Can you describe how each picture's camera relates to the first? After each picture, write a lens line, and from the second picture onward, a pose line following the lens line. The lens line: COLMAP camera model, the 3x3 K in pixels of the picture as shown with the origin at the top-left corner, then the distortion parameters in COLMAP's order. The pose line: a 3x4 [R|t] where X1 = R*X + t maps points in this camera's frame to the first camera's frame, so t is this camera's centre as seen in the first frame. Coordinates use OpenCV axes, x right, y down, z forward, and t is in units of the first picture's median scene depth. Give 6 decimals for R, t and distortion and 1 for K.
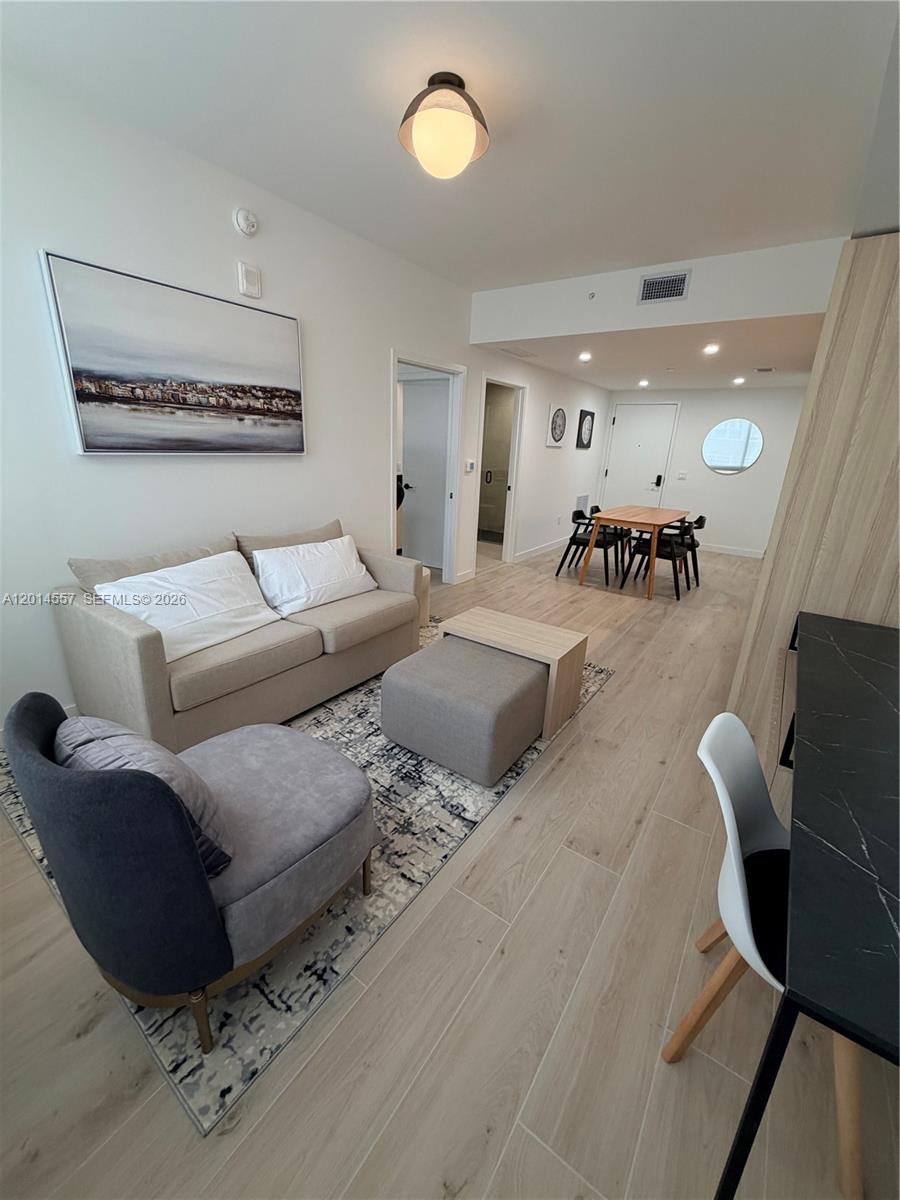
lens RADIAL K [[475.9, 0, 450.2], [0, 475.9, 599.5], [0, 0, 1]] dist [-0.000910, -0.000280]
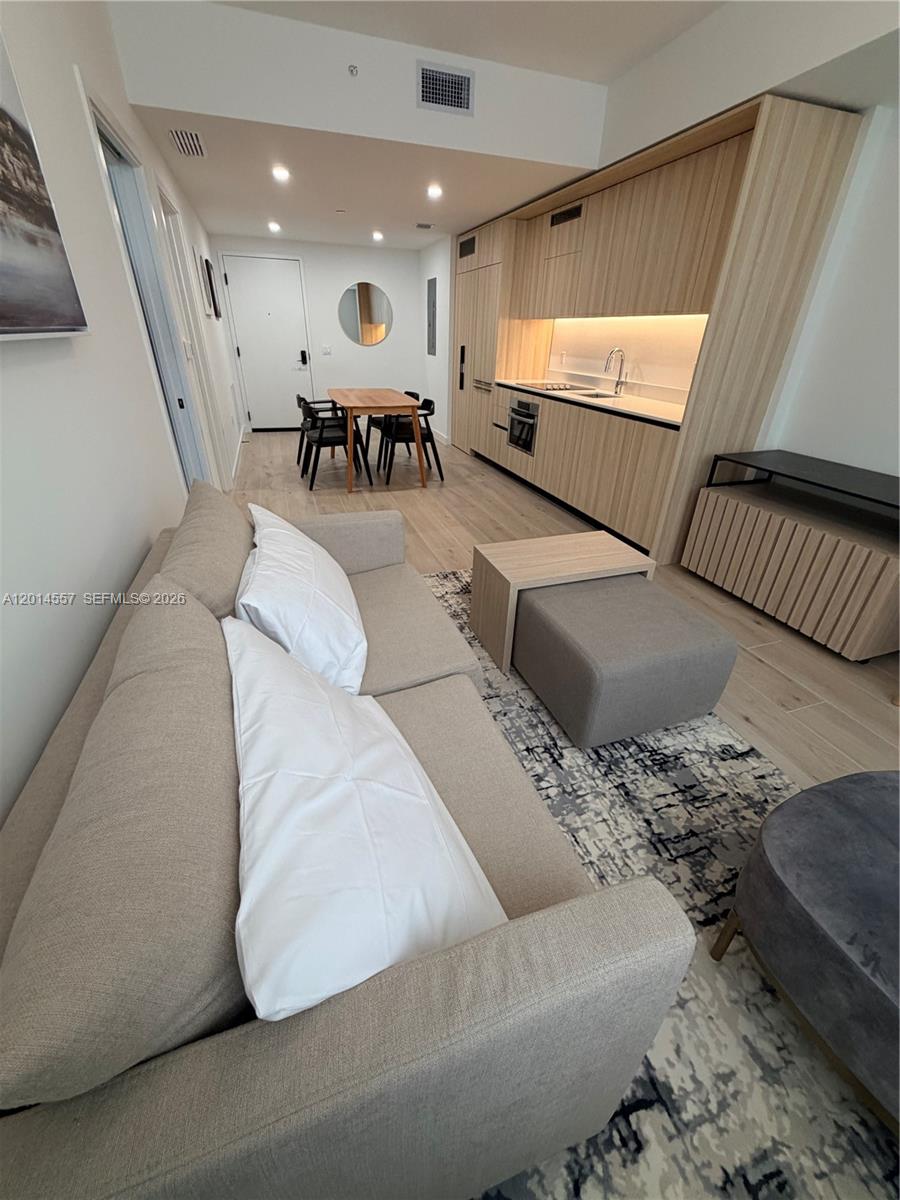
lens RADIAL K [[475.9, 0, 450.2], [0, 475.9, 599.6], [0, 0, 1]] dist [-0.000910, -0.000280]
pose [[0.583571, -0.421196, 0.694290, -0.386612], [0.256138, 0.906800, 0.334825, -0.125442], [-0.770609, -0.017560, 0.637066, 0.403277]]
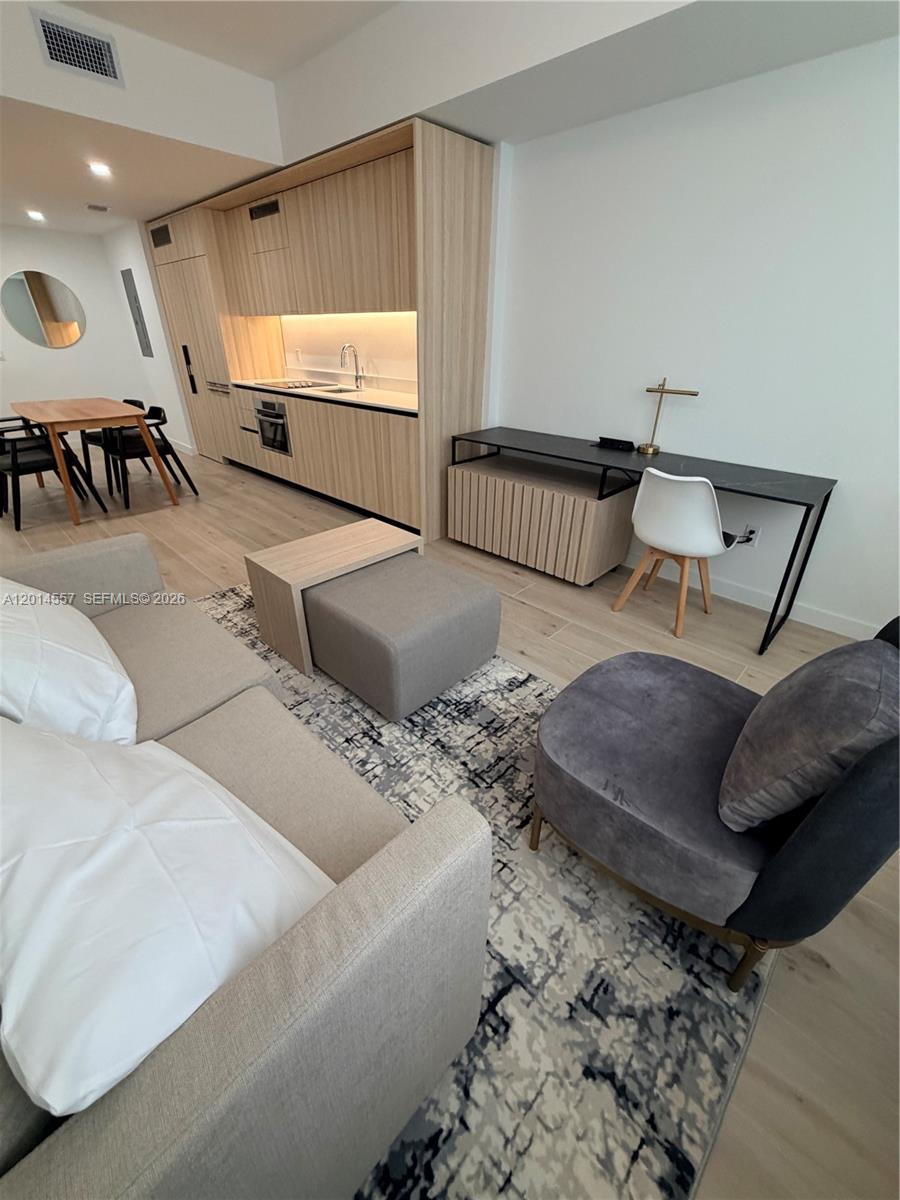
lens RADIAL K [[475.9, 0, 449.7], [0, 475.9, 599.6], [0, 0, 1]] dist [-0.000910, -0.000280]
pose [[0.149372, -0.513545, 0.844961, -0.392450], [0.304830, 0.836843, 0.454723, -0.118150], [-0.940620, 0.189647, 0.281545, 0.385151]]
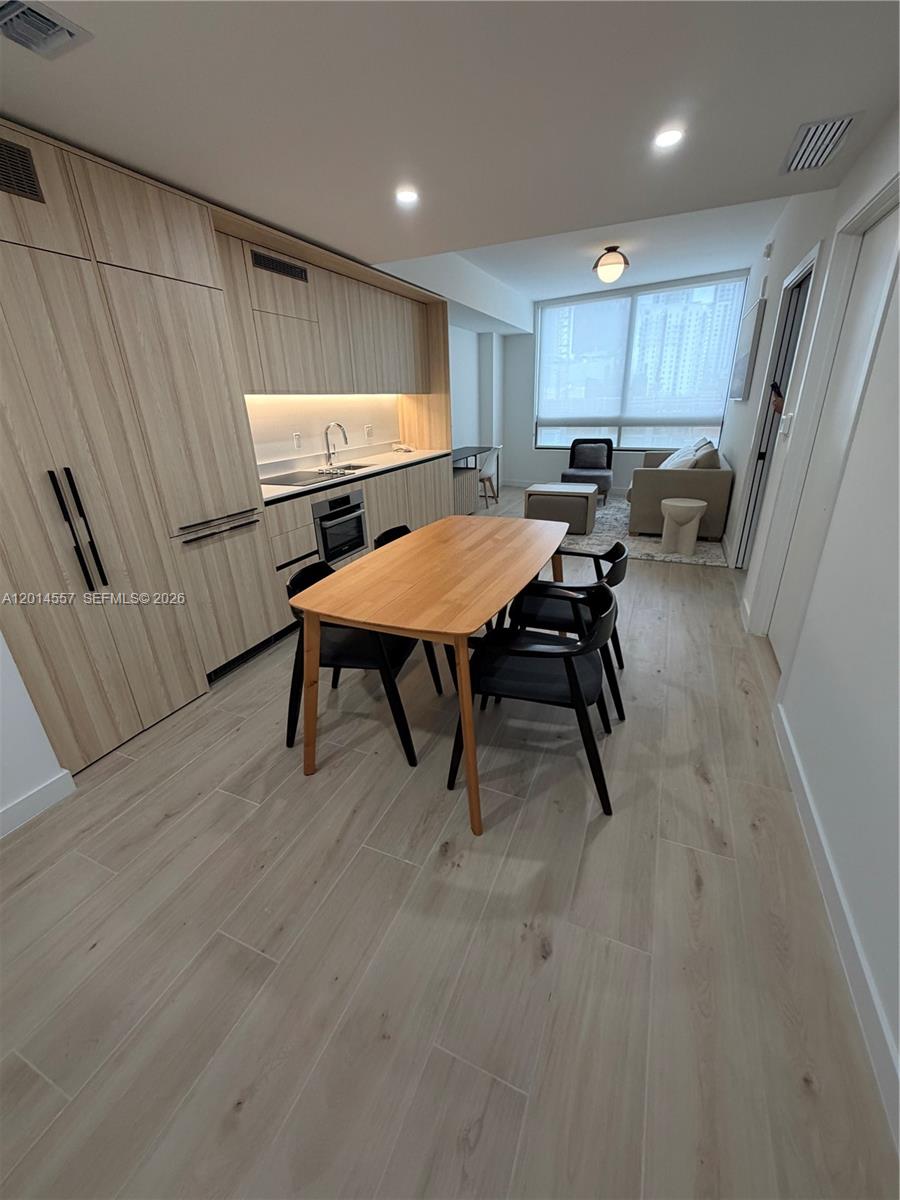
lens RADIAL K [[475.9, 0, 449.7], [0, 475.9, 599.3], [0, 0, 1]] dist [-0.000910, -0.000280]
pose [[-0.978427, 0.070850, -0.194065, 0.656219], [-0.072352, 0.762354, 0.643103, -0.541846], [0.193510, 0.643270, -0.740782, 1.749406]]
